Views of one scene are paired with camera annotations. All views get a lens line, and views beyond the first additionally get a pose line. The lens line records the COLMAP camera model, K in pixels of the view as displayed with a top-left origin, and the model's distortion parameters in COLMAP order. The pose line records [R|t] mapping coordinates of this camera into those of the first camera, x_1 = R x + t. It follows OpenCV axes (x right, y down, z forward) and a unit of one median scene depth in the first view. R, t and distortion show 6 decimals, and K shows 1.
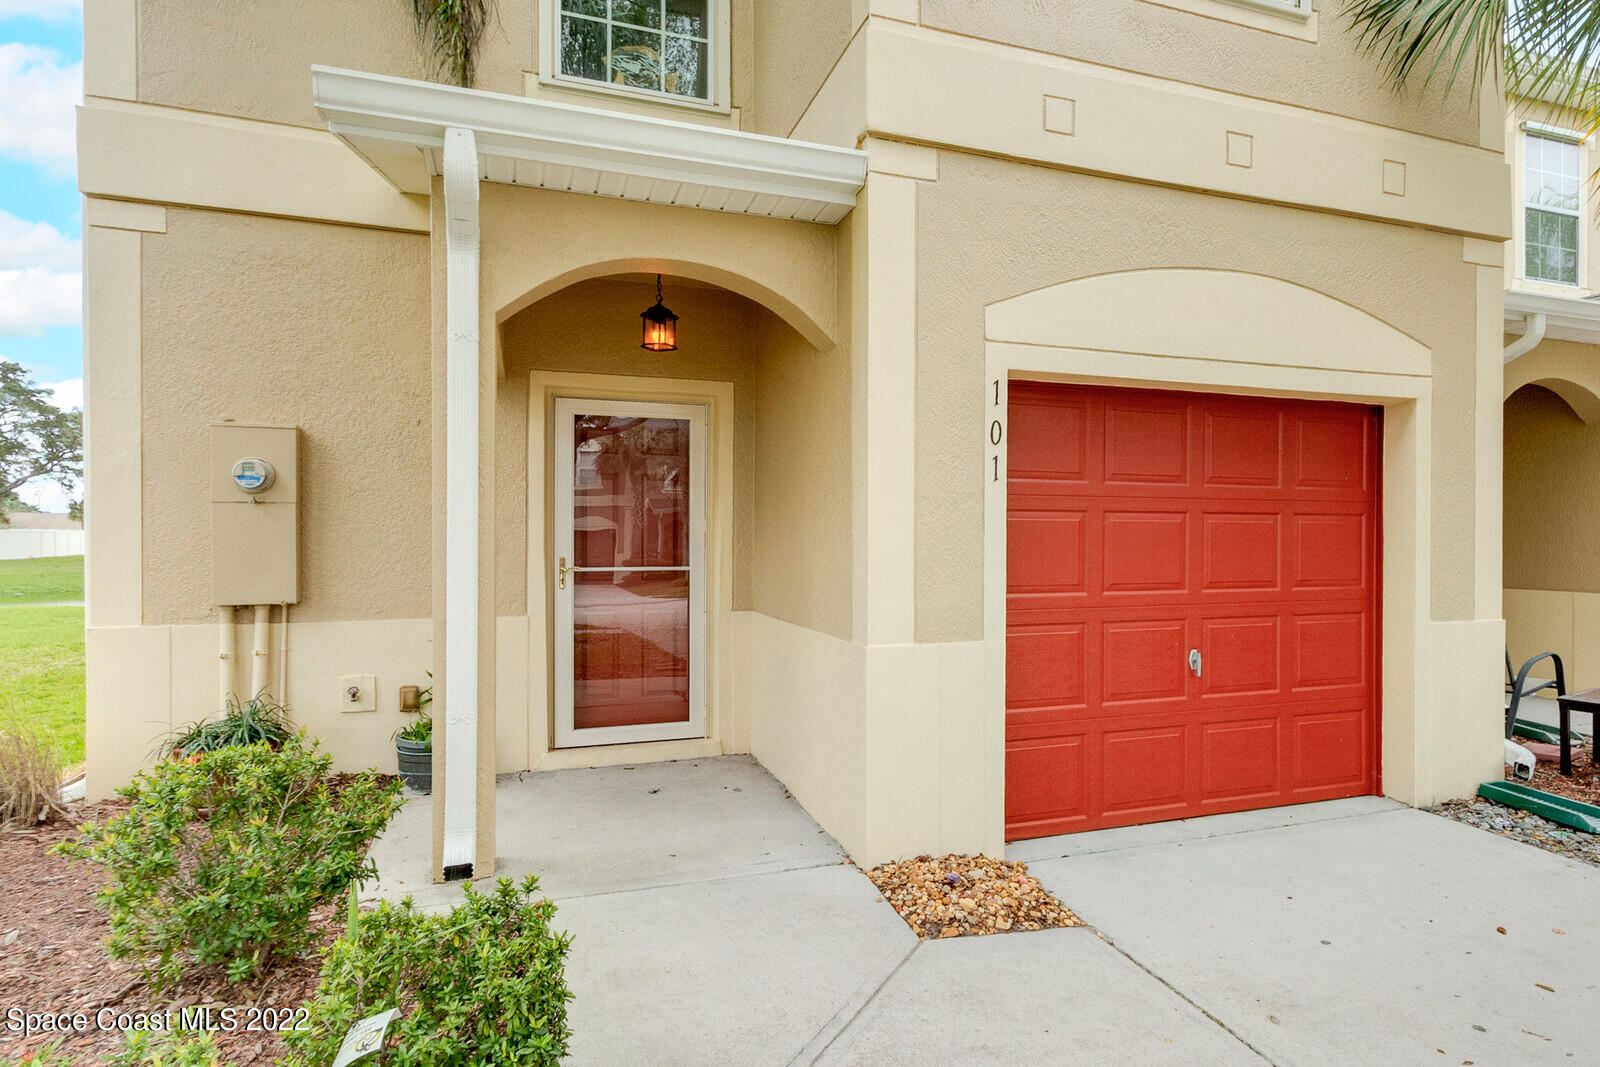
lens RADIAL K [[927.7, 0, 878.1], [0, 927.7, 546.4], [0, 0, 1]] dist [0.003176, 0.000026]
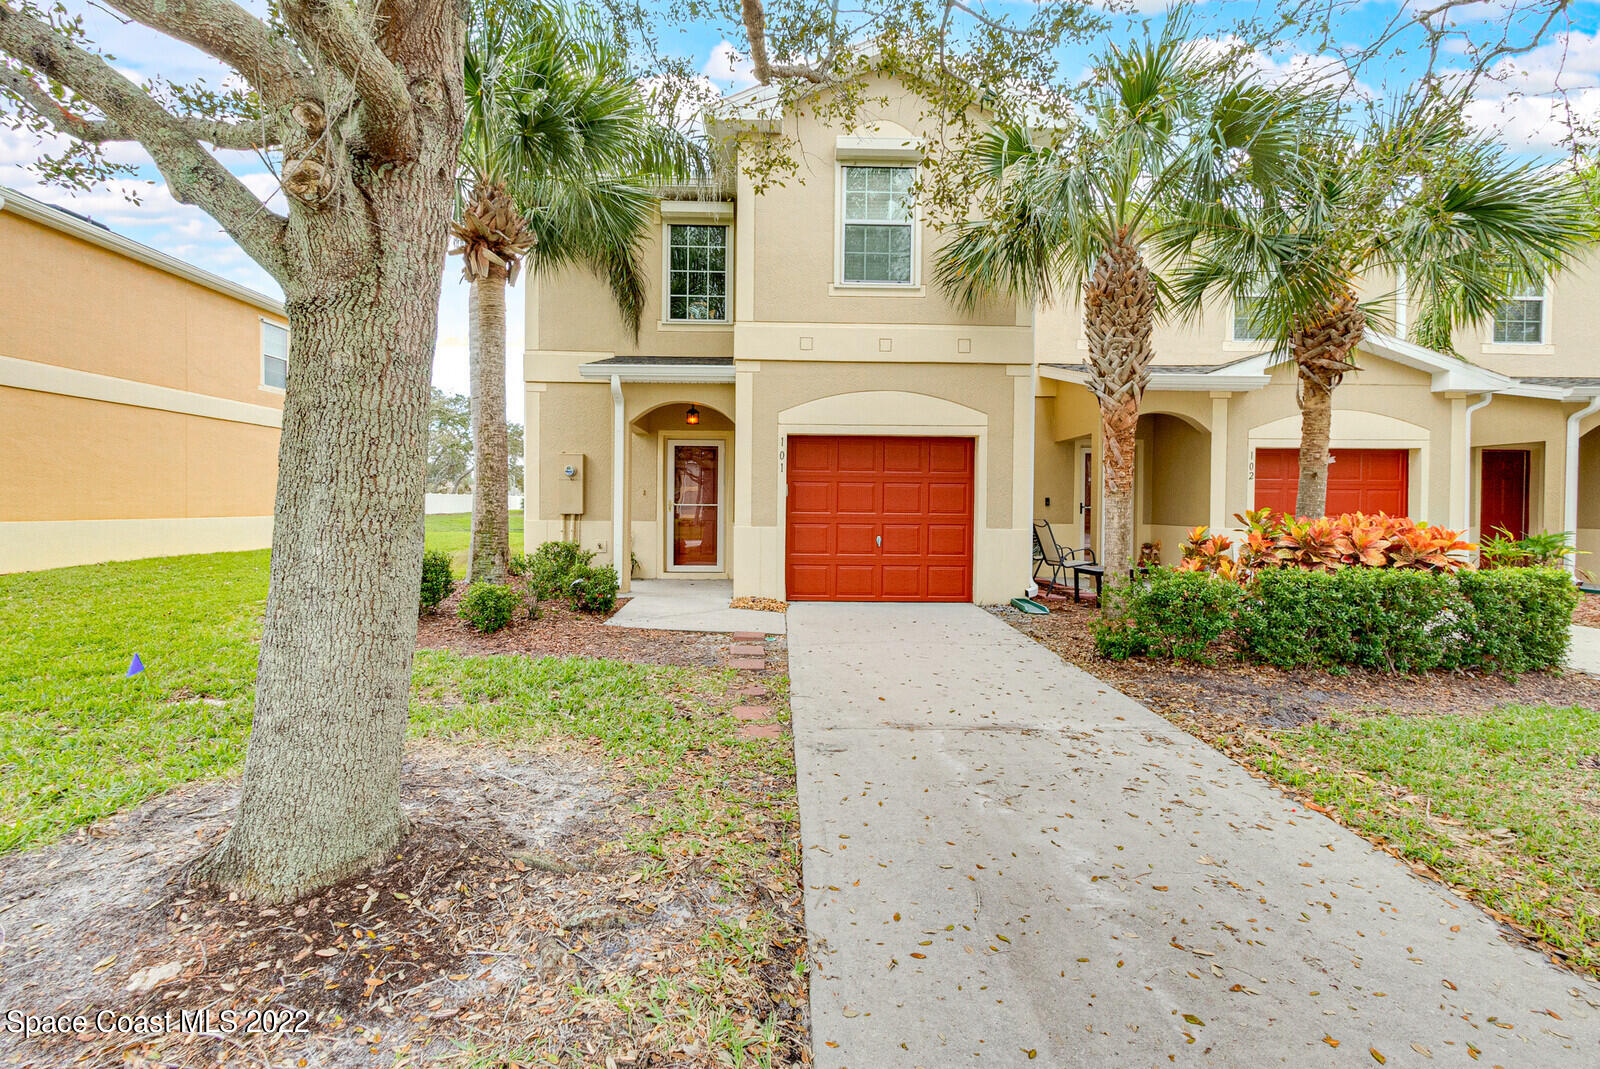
lens RADIAL K [[738.2, 0, 788.6], [0, 738.2, 531.6], [0, 0, 1]] dist [0.002611, -0.000223]
pose [[0.942370, 0.021052, -0.333909, 0.785566], [-0.012837, 0.999559, 0.026791, 0.046559], [0.334326, -0.020960, 0.942224, -1.007111]]
